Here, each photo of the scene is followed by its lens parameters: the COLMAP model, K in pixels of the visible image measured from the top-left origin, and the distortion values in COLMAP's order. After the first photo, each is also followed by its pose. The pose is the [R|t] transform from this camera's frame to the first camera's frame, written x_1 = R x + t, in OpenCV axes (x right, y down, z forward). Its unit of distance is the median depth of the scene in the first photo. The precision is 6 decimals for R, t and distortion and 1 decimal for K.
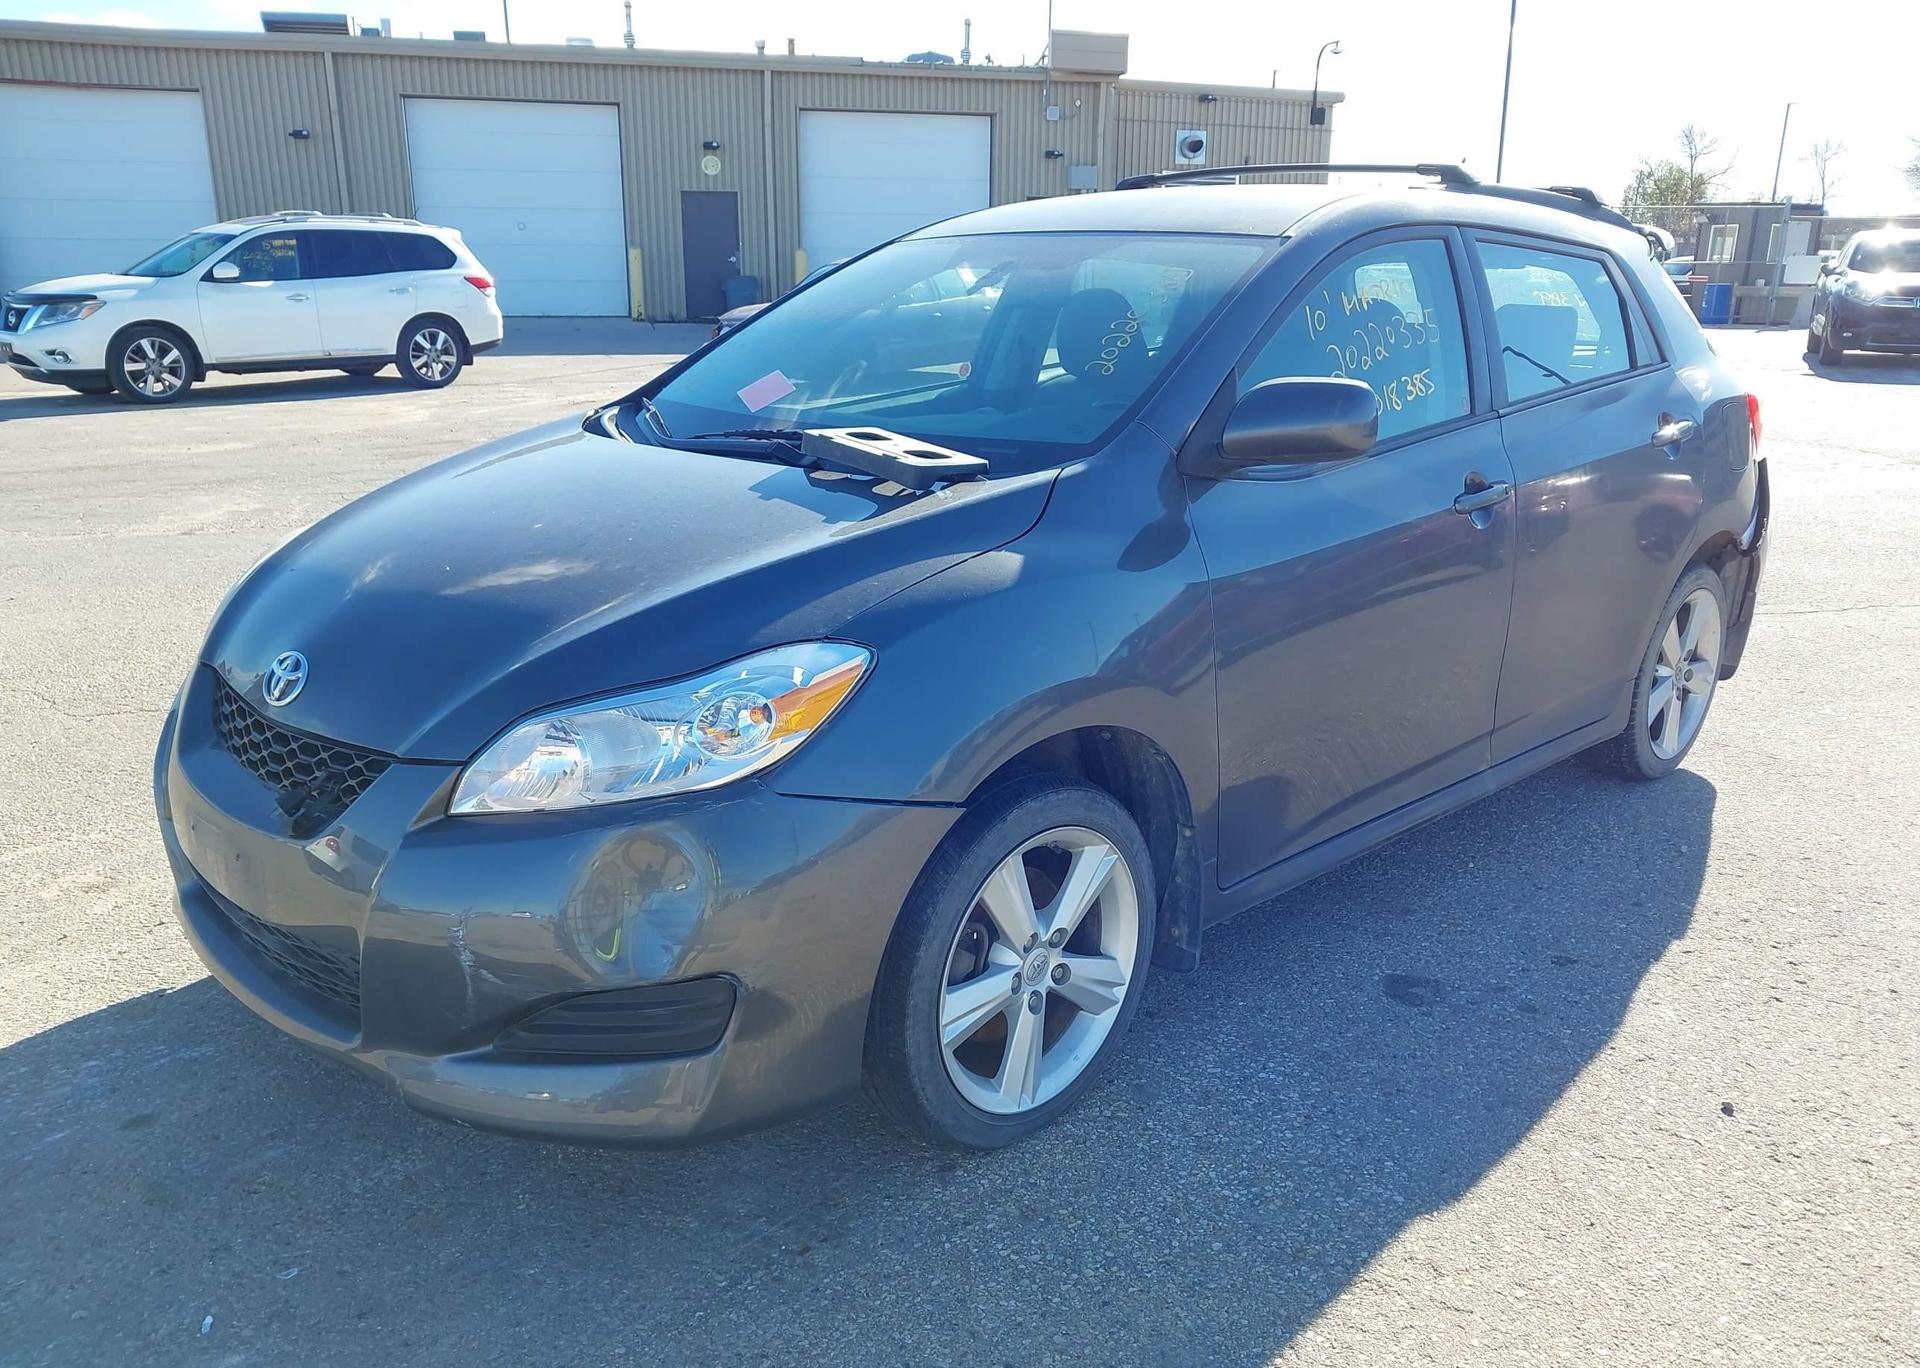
lens RADIAL K [[1528.4, 0, 965.1], [0, 1528.4, 689.1], [0, 0, 1]] dist [0.020783, -0.026544]
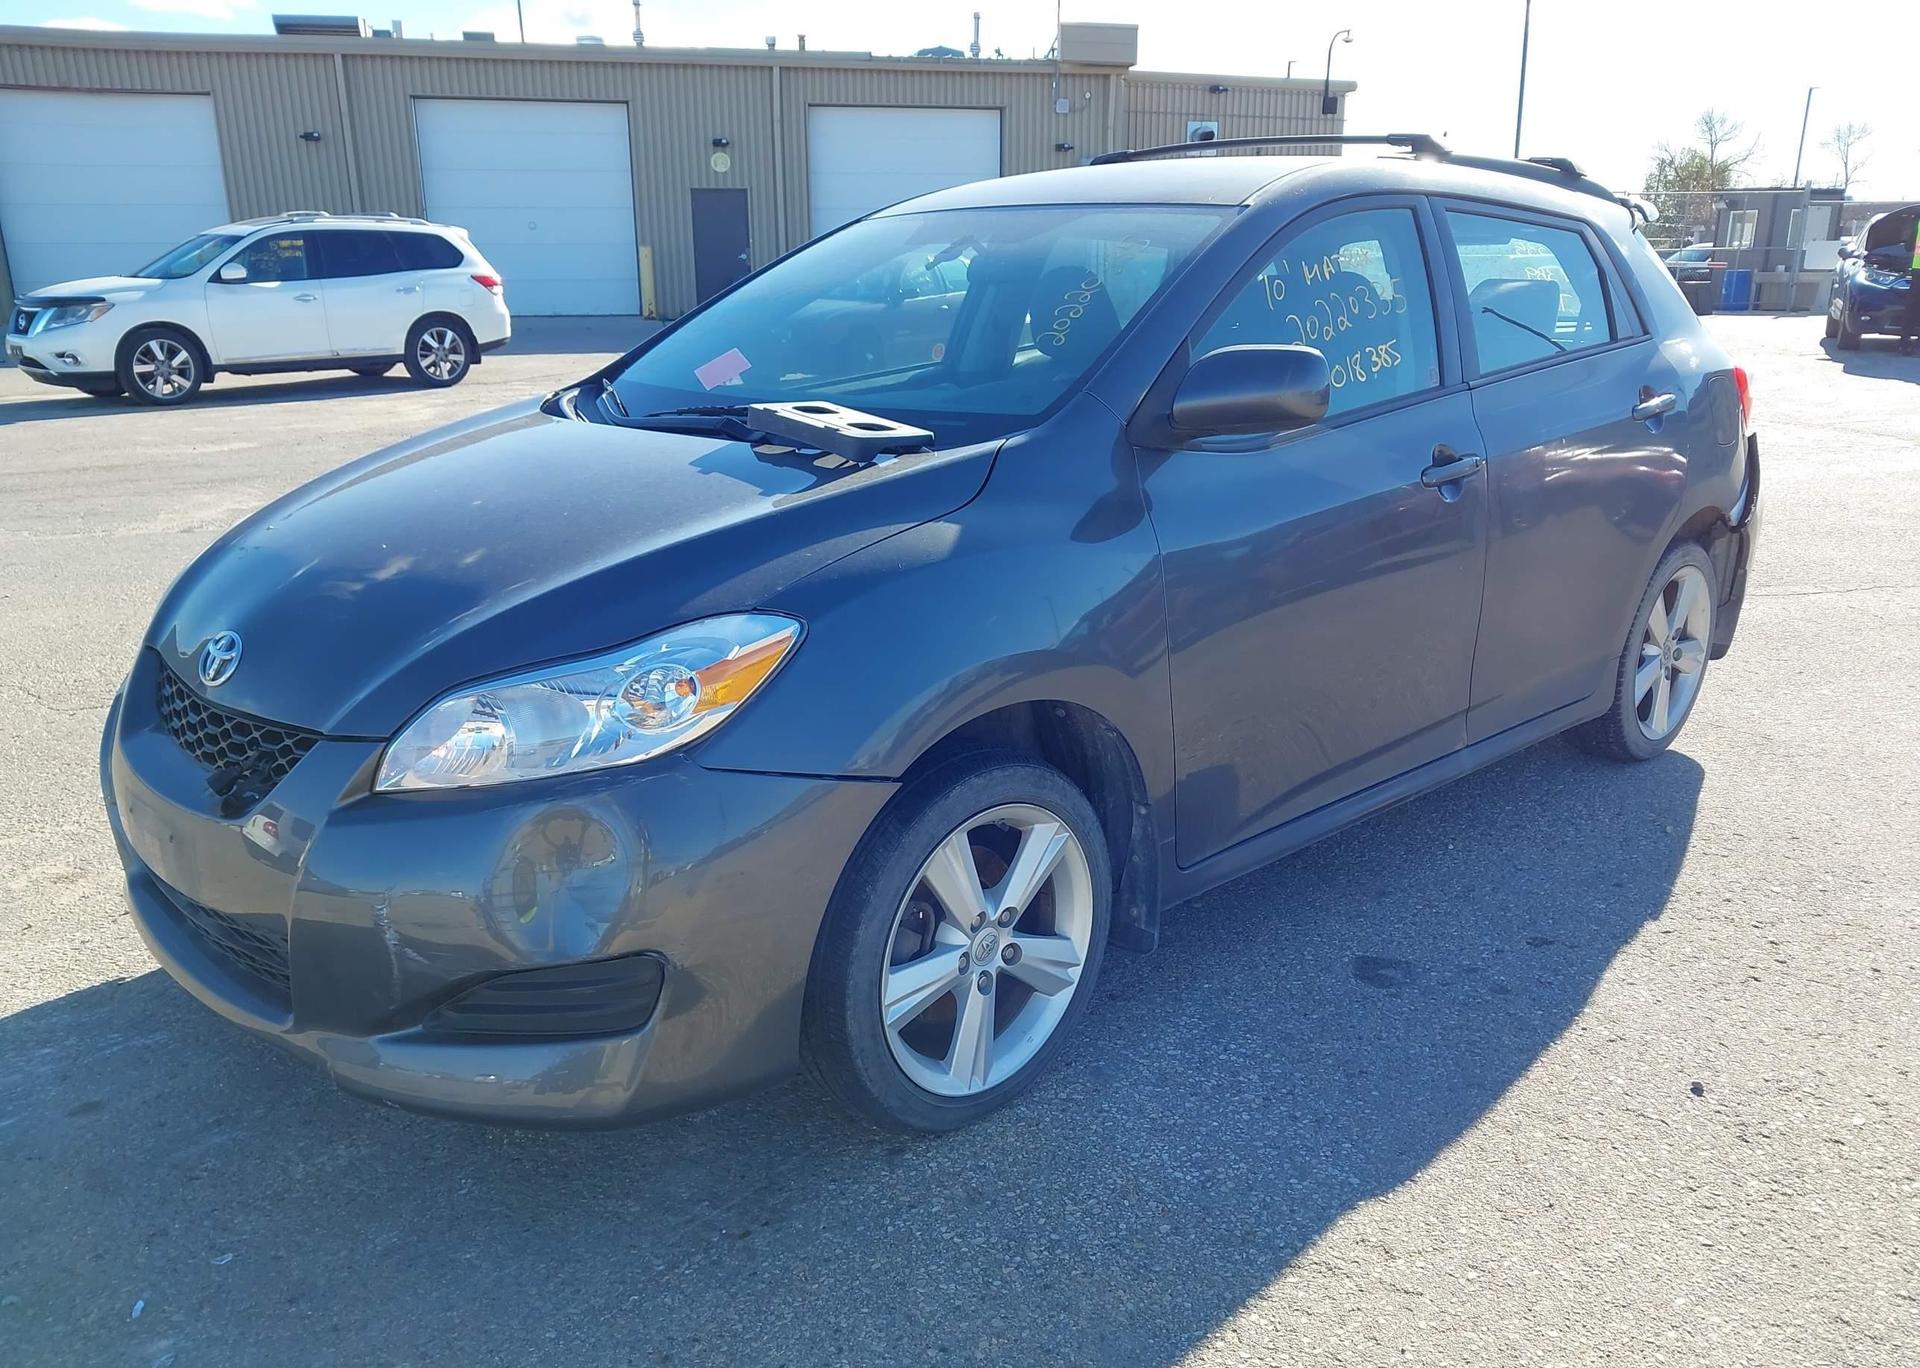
lens RADIAL K [[1528.4, 0, 964.5], [0, 1528.4, 691.8], [0, 0, 1]] dist [0.020783, -0.026544]
pose [[0.999877, -0.007676, -0.013694, 0.042514], [0.007723, 0.999964, 0.003381, 0.012680], [0.013667, -0.003486, 0.999901, 0.015031]]
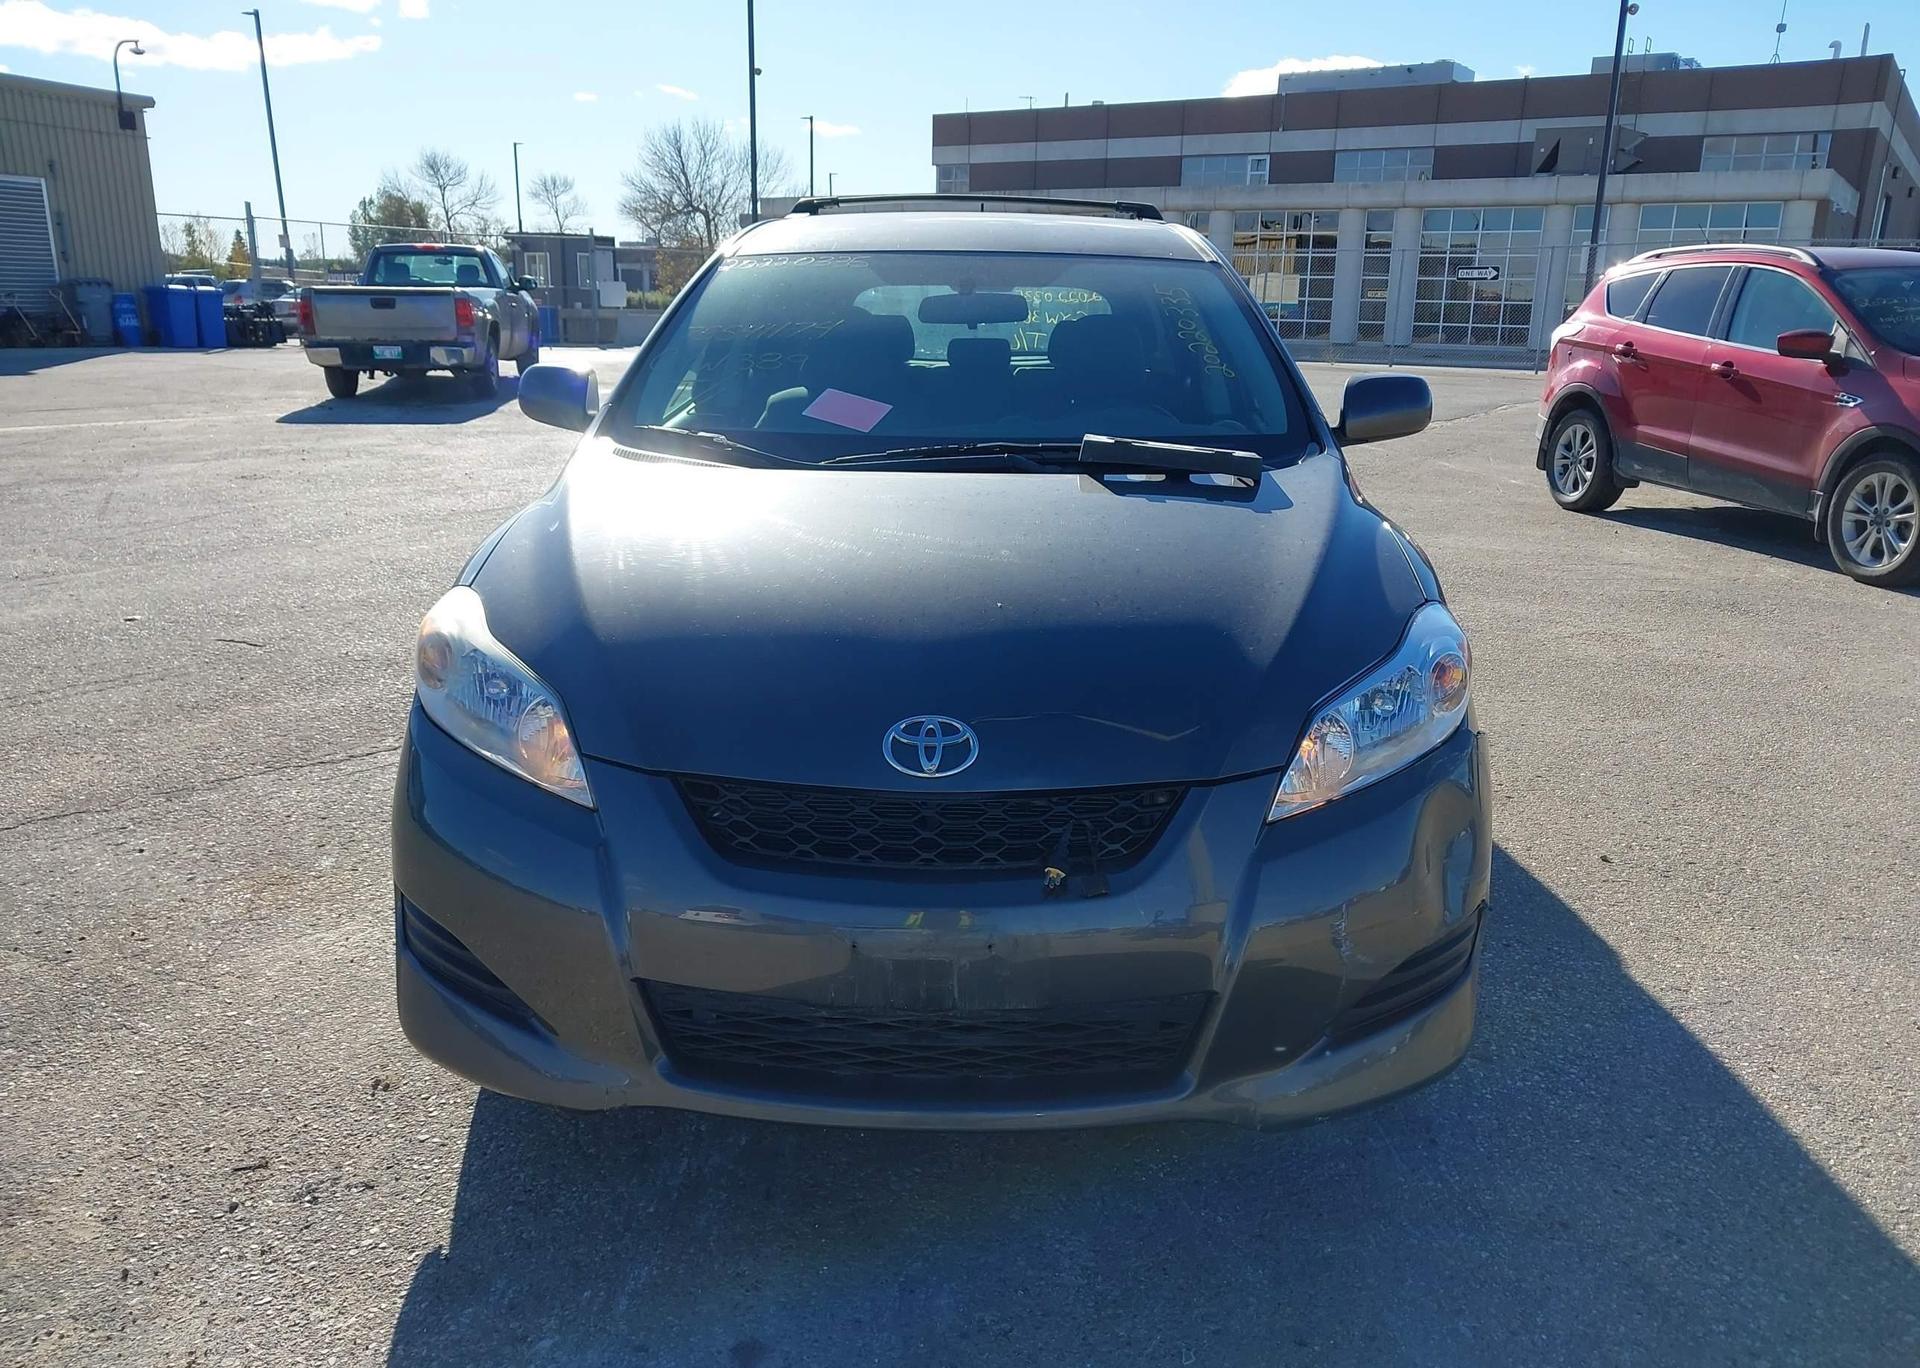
lens RADIAL K [[1528.4, 0, 968.0], [0, 1528.4, 681.0], [0, 0, 1]] dist [0.020783, -0.026544]
pose [[0.723416, -0.162025, 0.671131, -0.857752], [0.174665, 0.983401, 0.049141, -0.070115], [-0.667953, 0.081674, 0.739708, 0.288459]]
